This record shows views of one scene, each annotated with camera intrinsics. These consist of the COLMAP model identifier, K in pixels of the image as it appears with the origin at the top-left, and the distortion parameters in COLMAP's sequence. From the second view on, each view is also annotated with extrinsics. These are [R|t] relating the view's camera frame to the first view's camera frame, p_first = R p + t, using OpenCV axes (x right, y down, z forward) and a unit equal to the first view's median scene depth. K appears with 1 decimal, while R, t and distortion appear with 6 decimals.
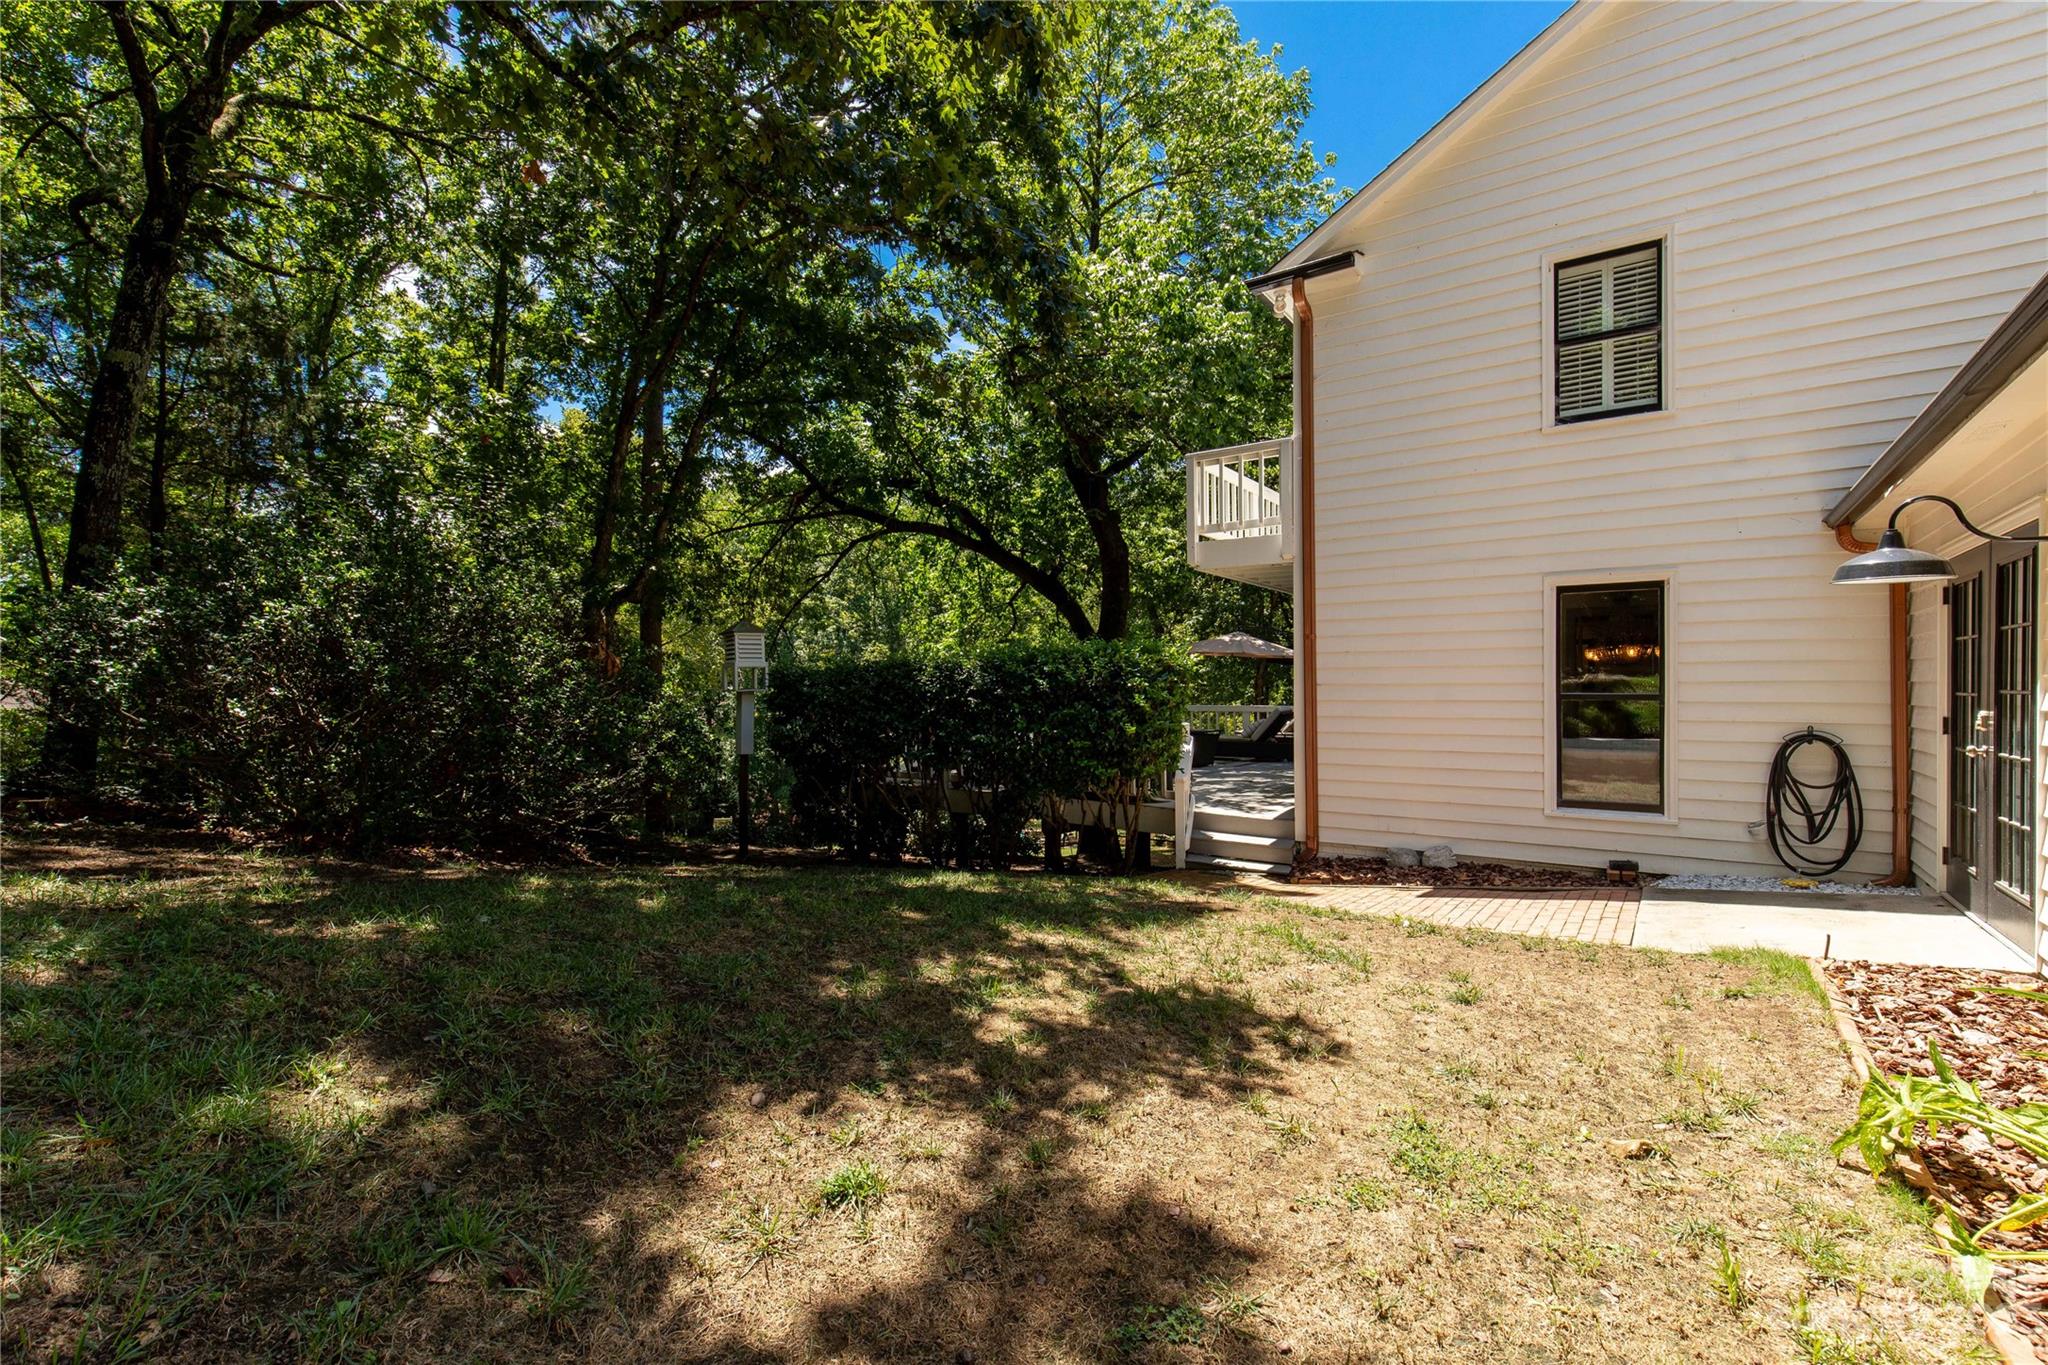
lens RADIAL K [[959.3, 0, 1024.0], [0, 959.3, 682.5], [0, 0, 1]] dist [0.000296, 0.000302]
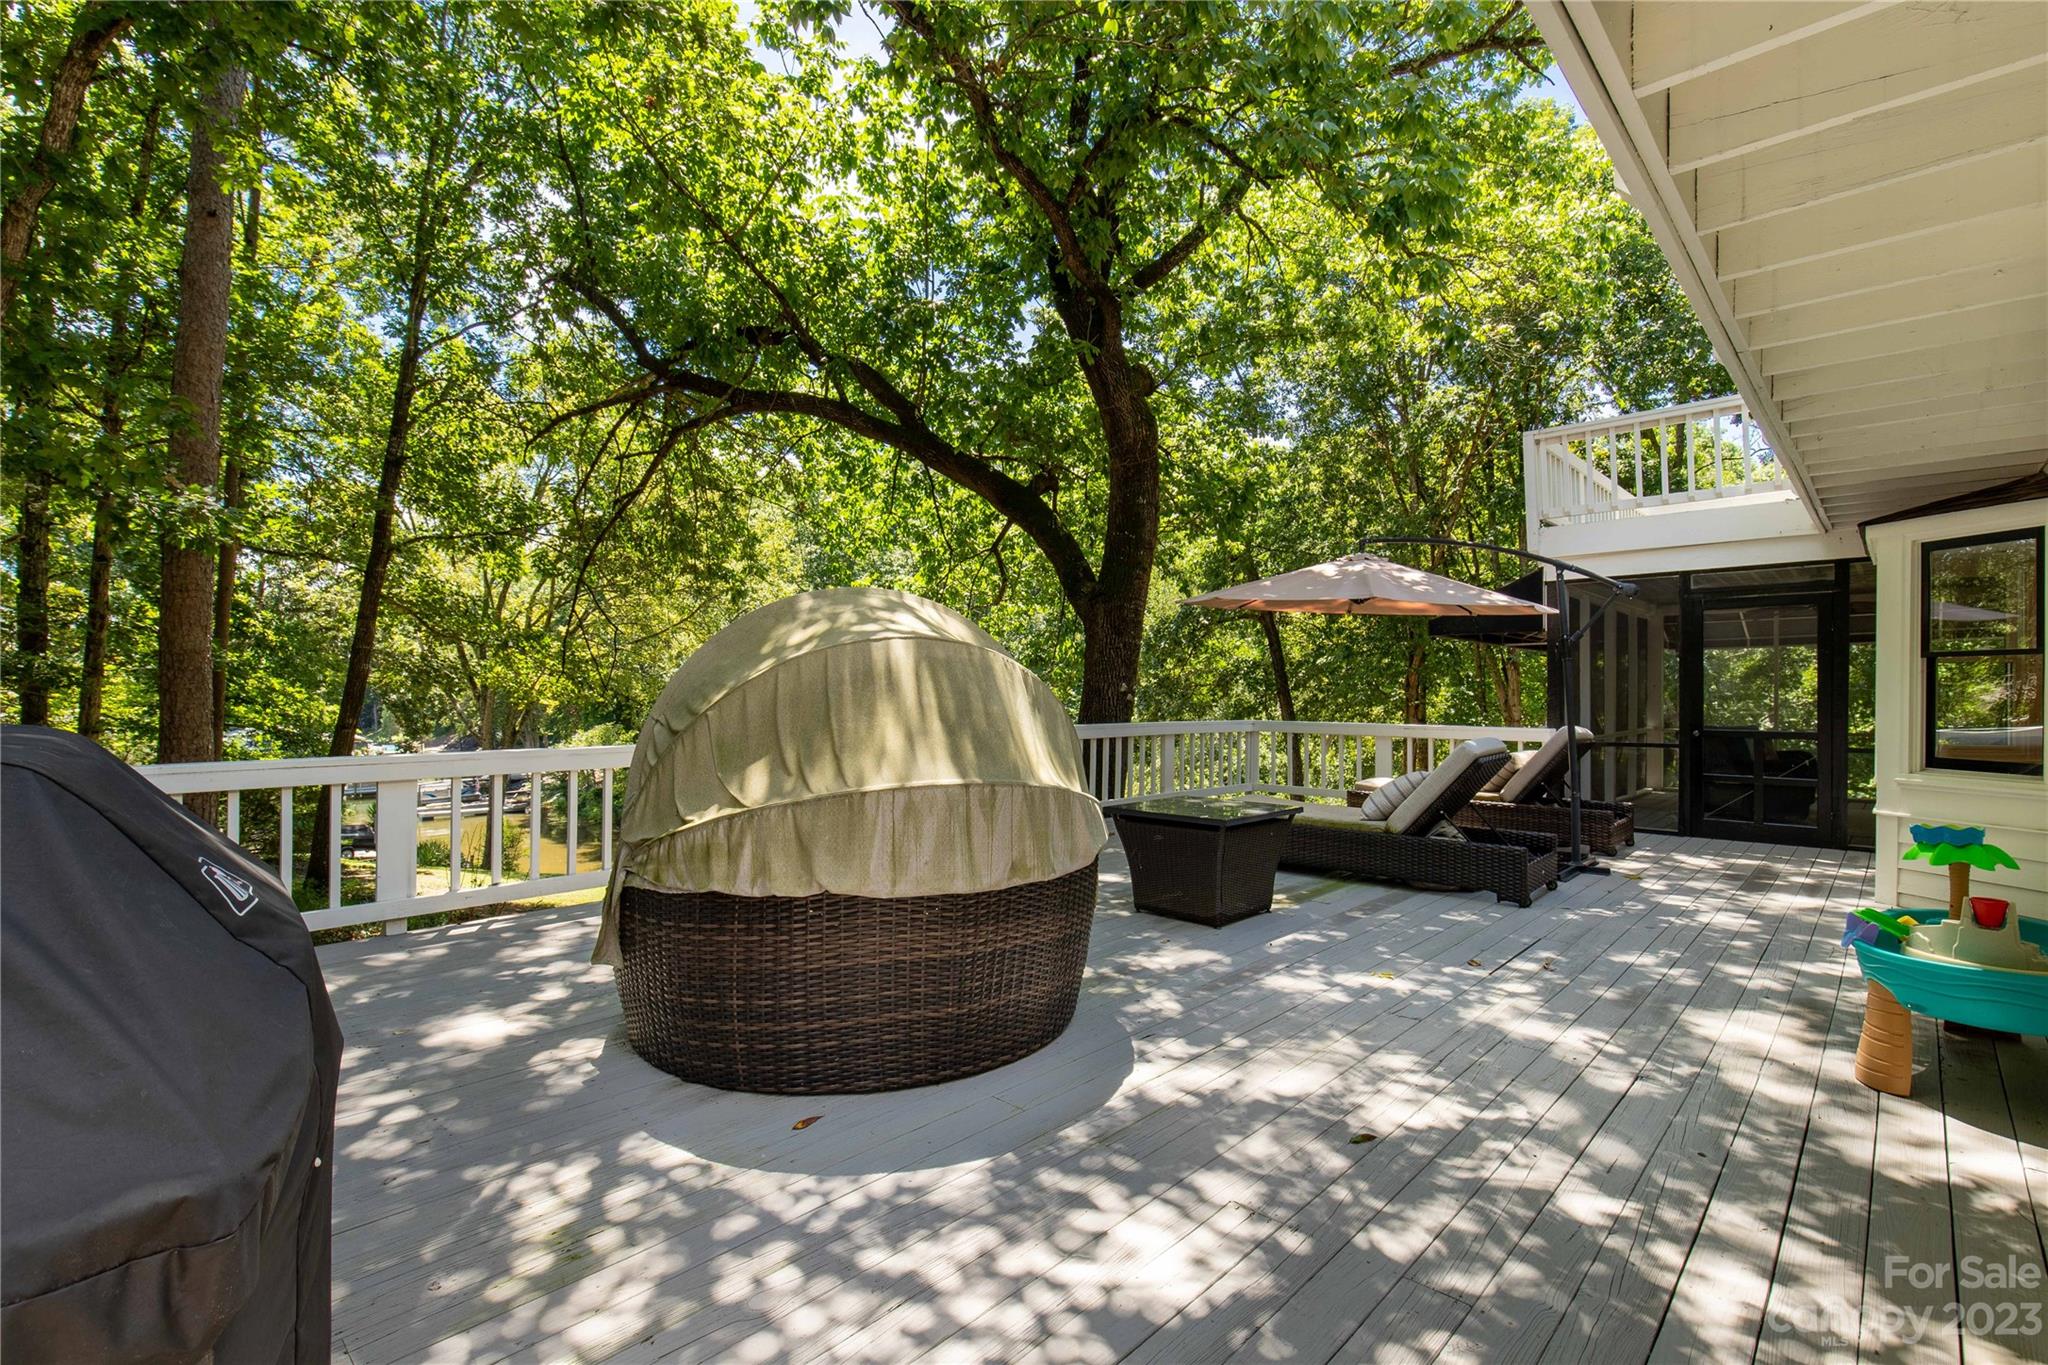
lens RADIAL K [[959.3, 0, 1024.0], [0, 959.3, 682.5], [0, 0, 1]] dist [0.000296, 0.000302]
pose [[0.989719, 0.000251, -0.143025, 0.106800], [-0.000779, 0.999993, -0.003631, 0.007116], [0.143023, 0.003705, 0.989712, 0.437629]]
